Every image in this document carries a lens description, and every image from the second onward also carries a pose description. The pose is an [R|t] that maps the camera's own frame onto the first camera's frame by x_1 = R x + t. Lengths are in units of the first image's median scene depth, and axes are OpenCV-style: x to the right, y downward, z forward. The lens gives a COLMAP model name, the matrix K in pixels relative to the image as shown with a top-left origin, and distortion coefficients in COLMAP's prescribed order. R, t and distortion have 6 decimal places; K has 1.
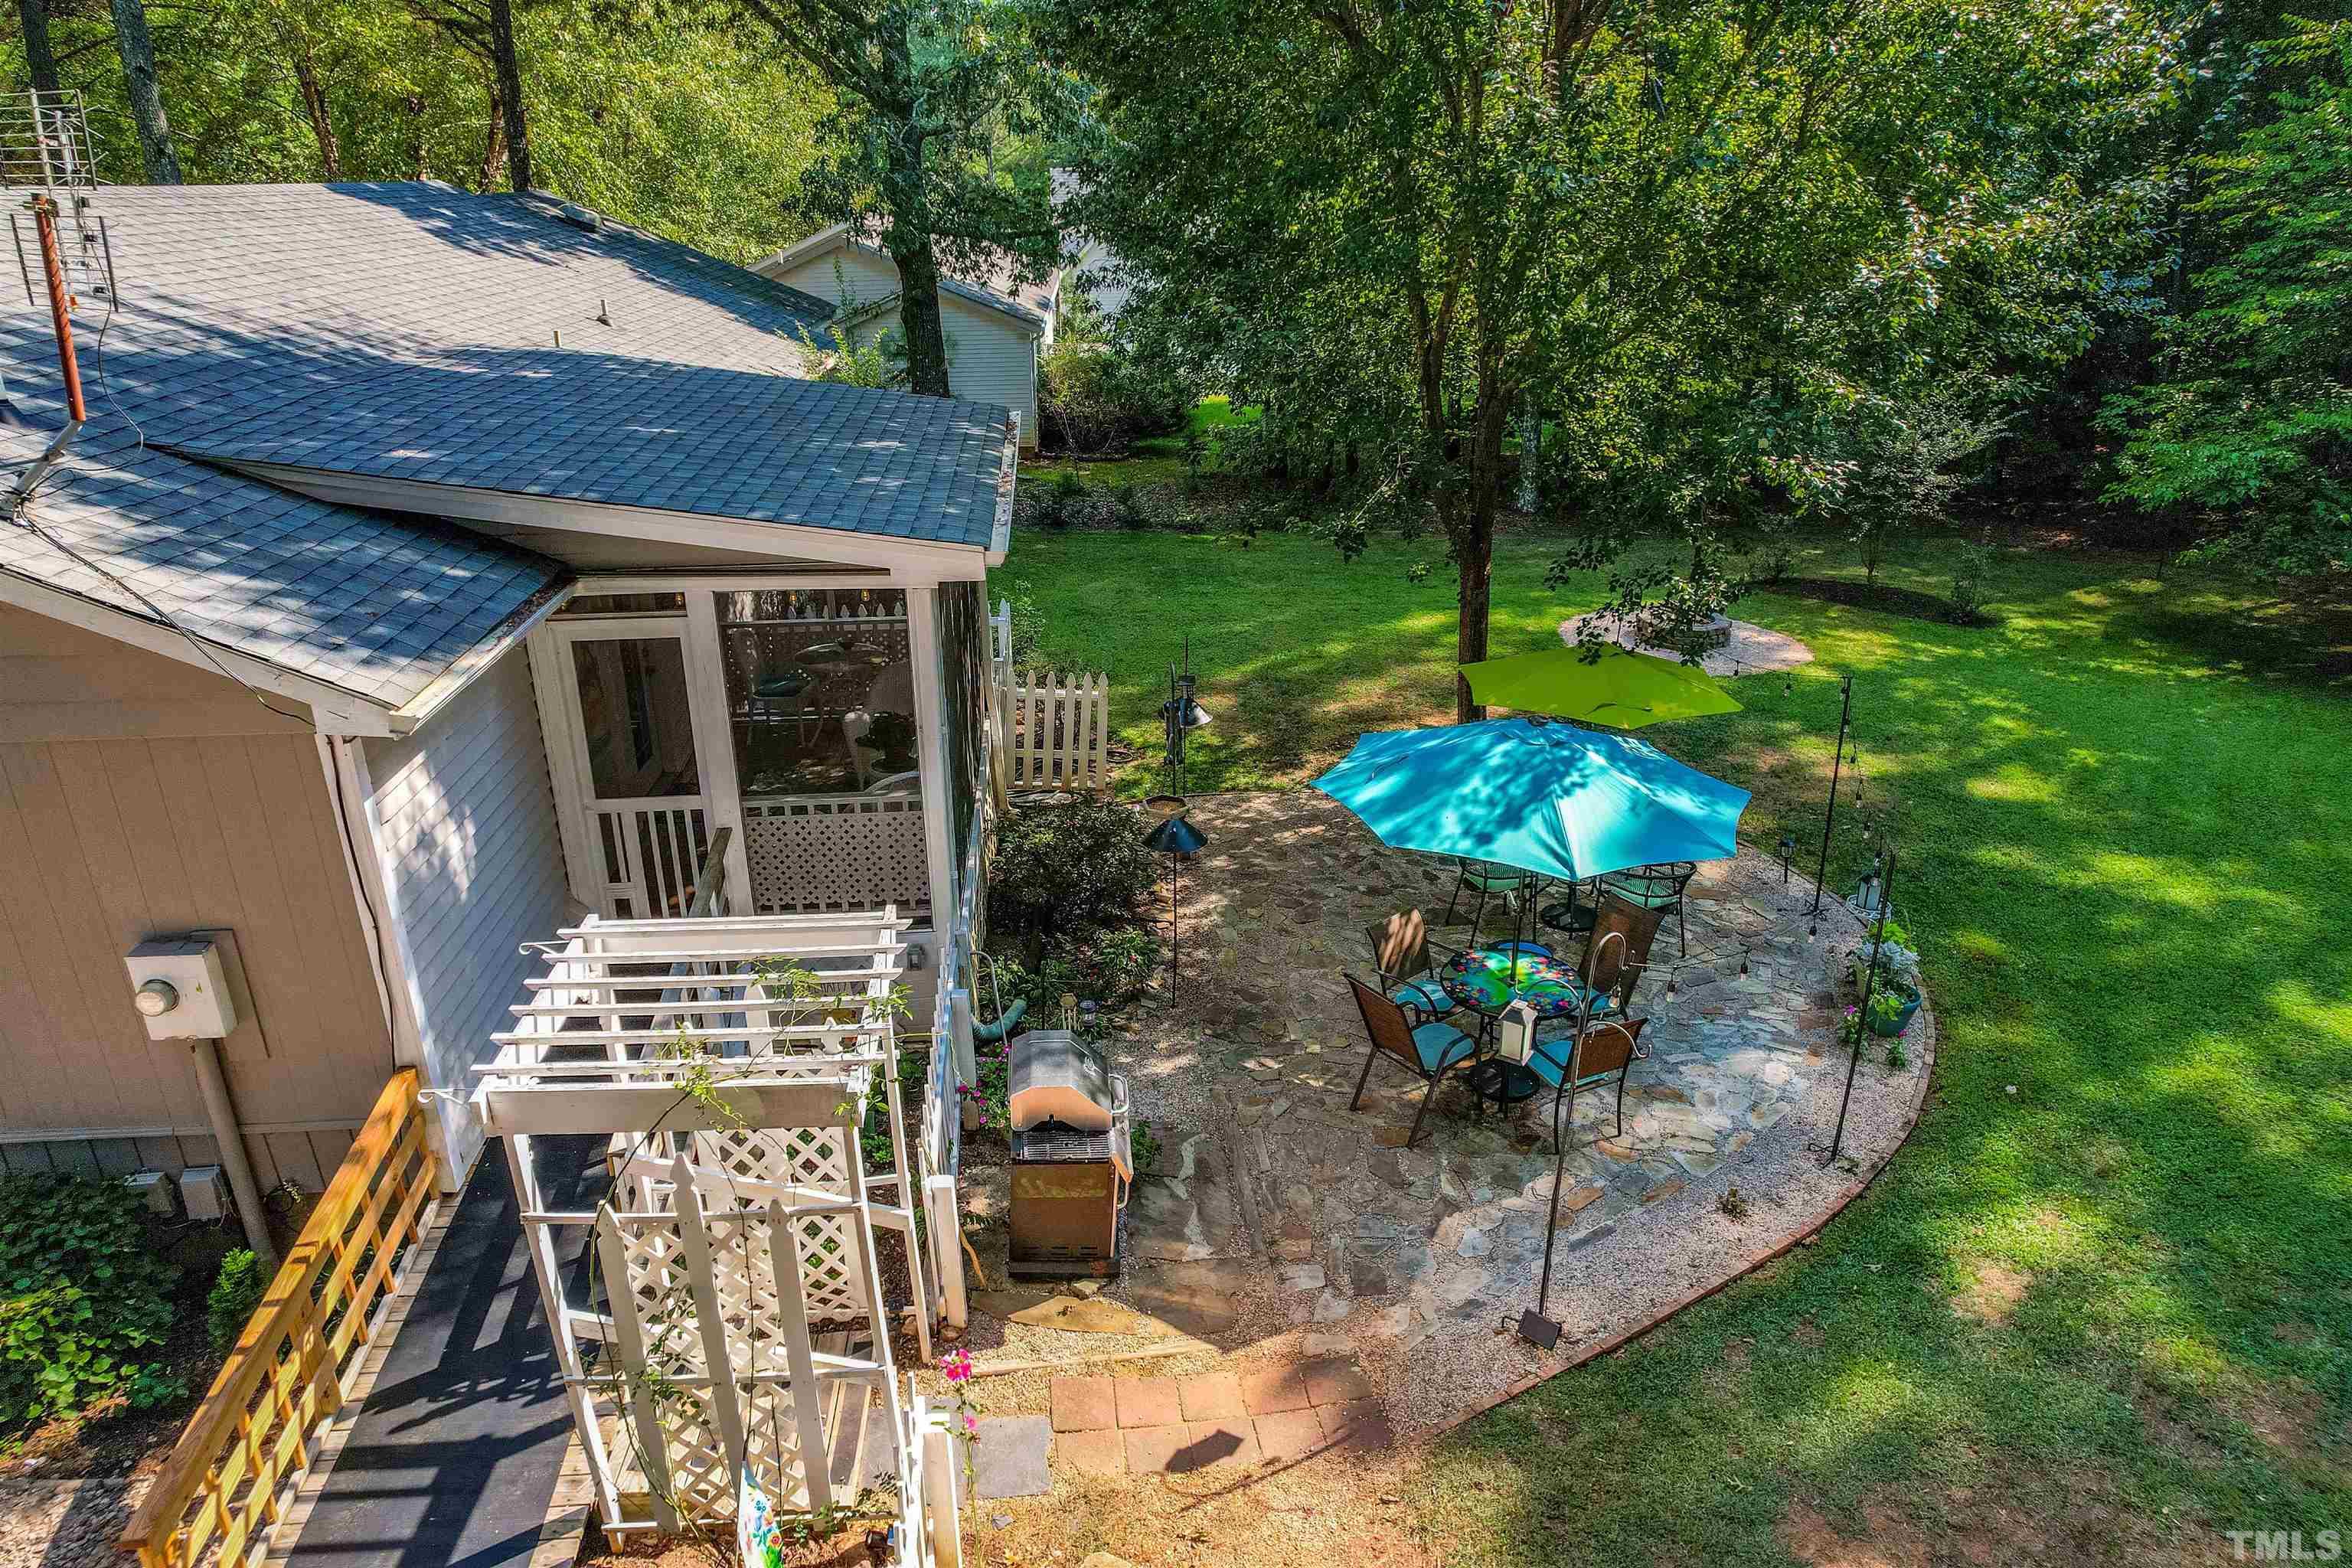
lens RADIAL K [[1498.2, 0, 1184.0], [0, 1498.2, 795.7], [0, 0, 1]] dist [-0.067397, 0.061733]
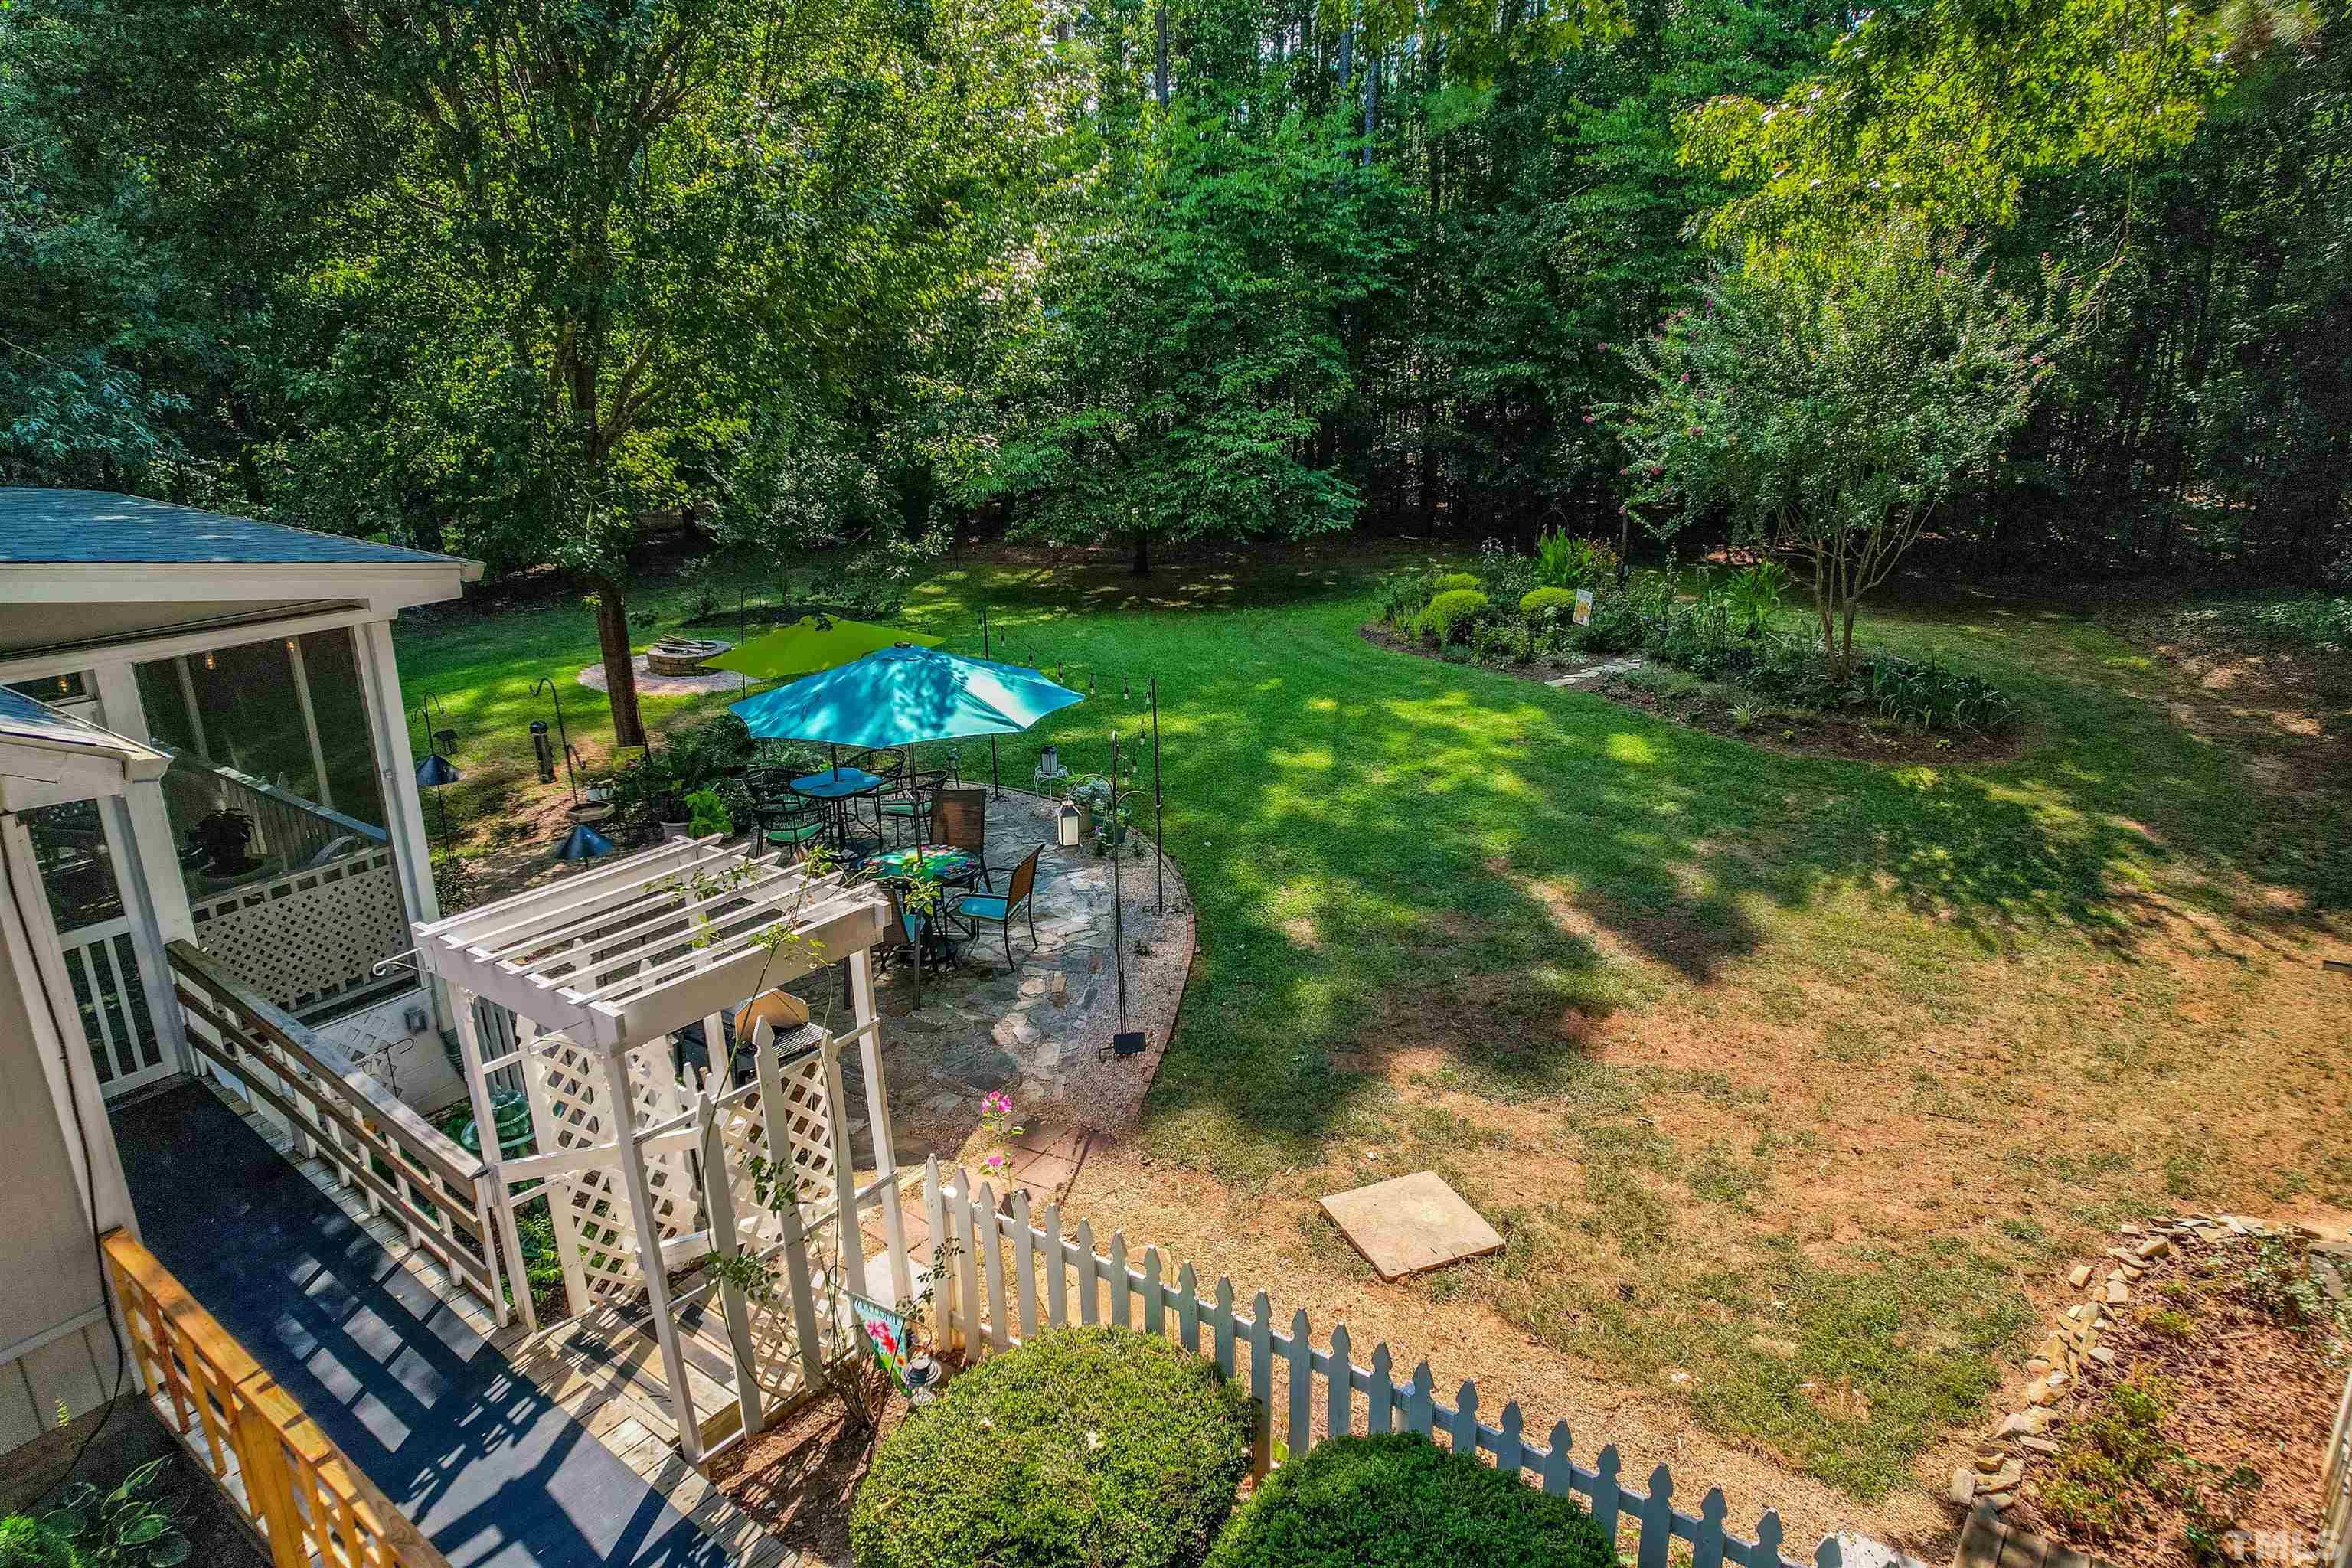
lens RADIAL K [[1498.2, 0, 1178.2], [0, 1498.2, 776.4], [0, 0, 1]] dist [-0.067397, 0.061733]
pose [[0.657636, -0.237317, 0.714979, -0.521311], [0.296755, 0.953954, 0.043683, 0.066918], [-0.692424, 0.183446, 0.697780, -0.015611]]
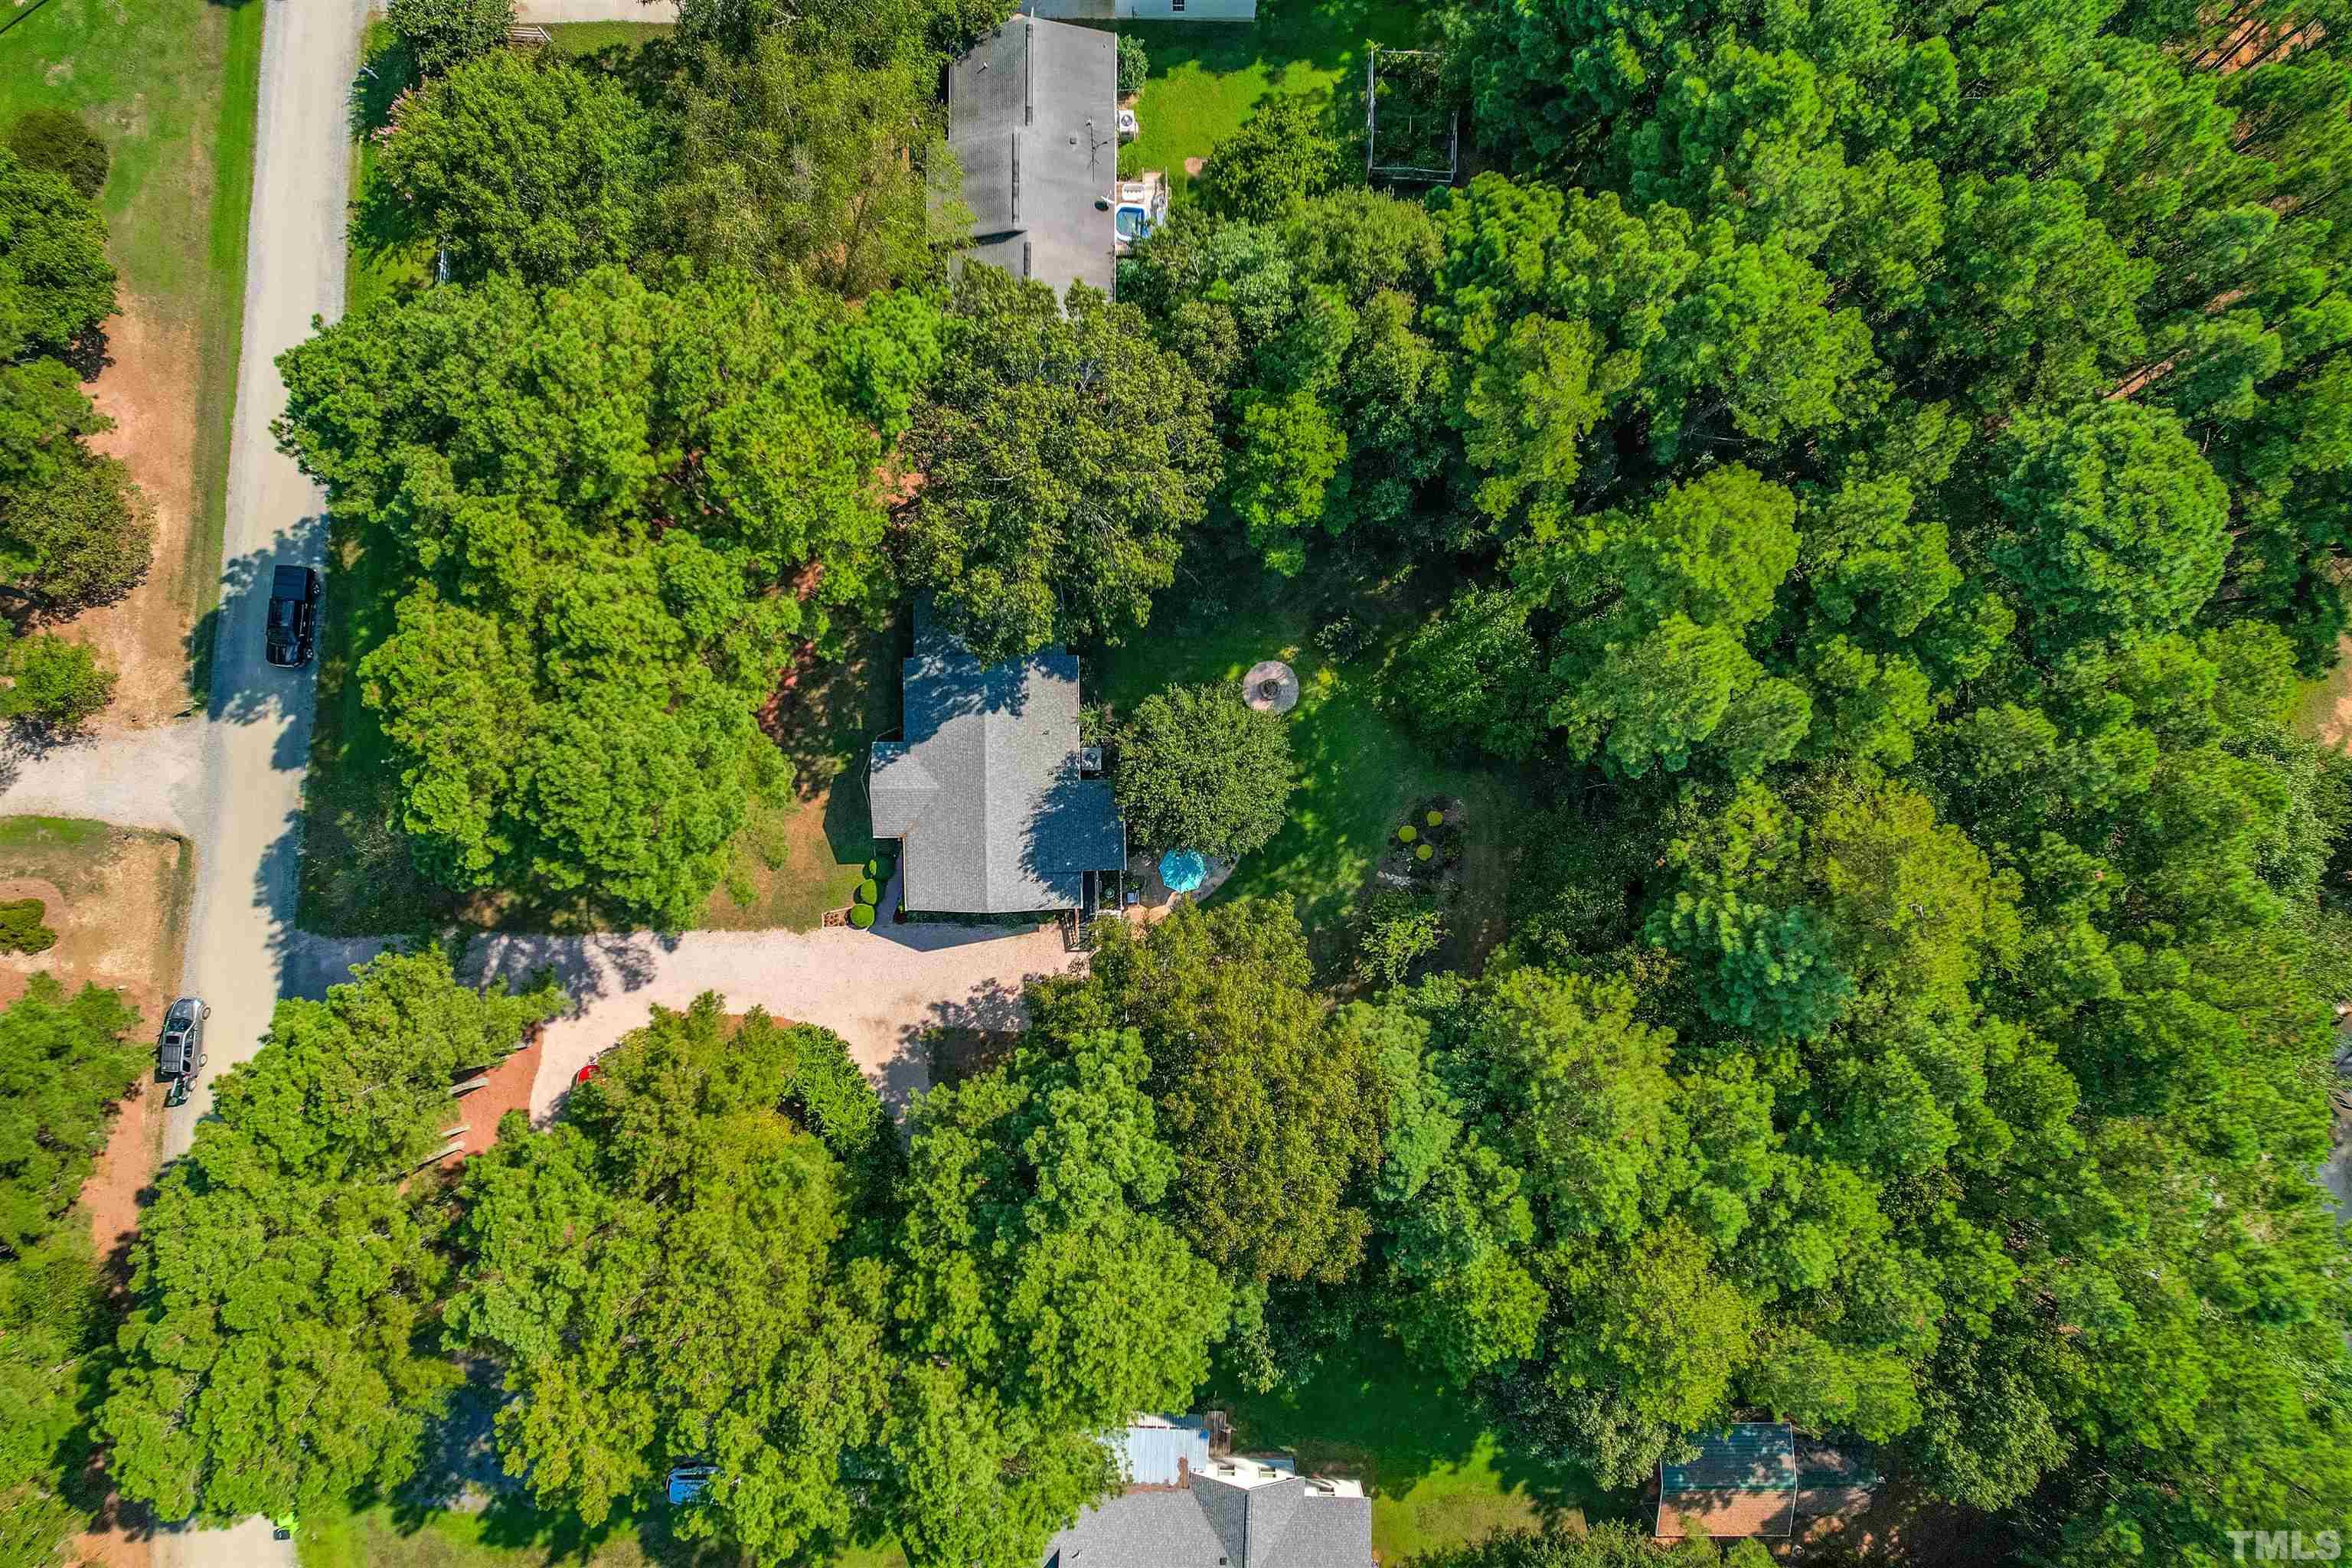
lens RADIAL K [[1498.2, 0, 1180.4], [0, 1498.2, 782.7], [0, 0, 1]] dist [-0.067397, 0.061733]
pose [[0.998887, 0.046993, 0.004036, 0.056286], [-0.022459, 0.398653, 0.916827, -8.535258], [0.041476, -0.915897, 0.399265, -2.158313]]
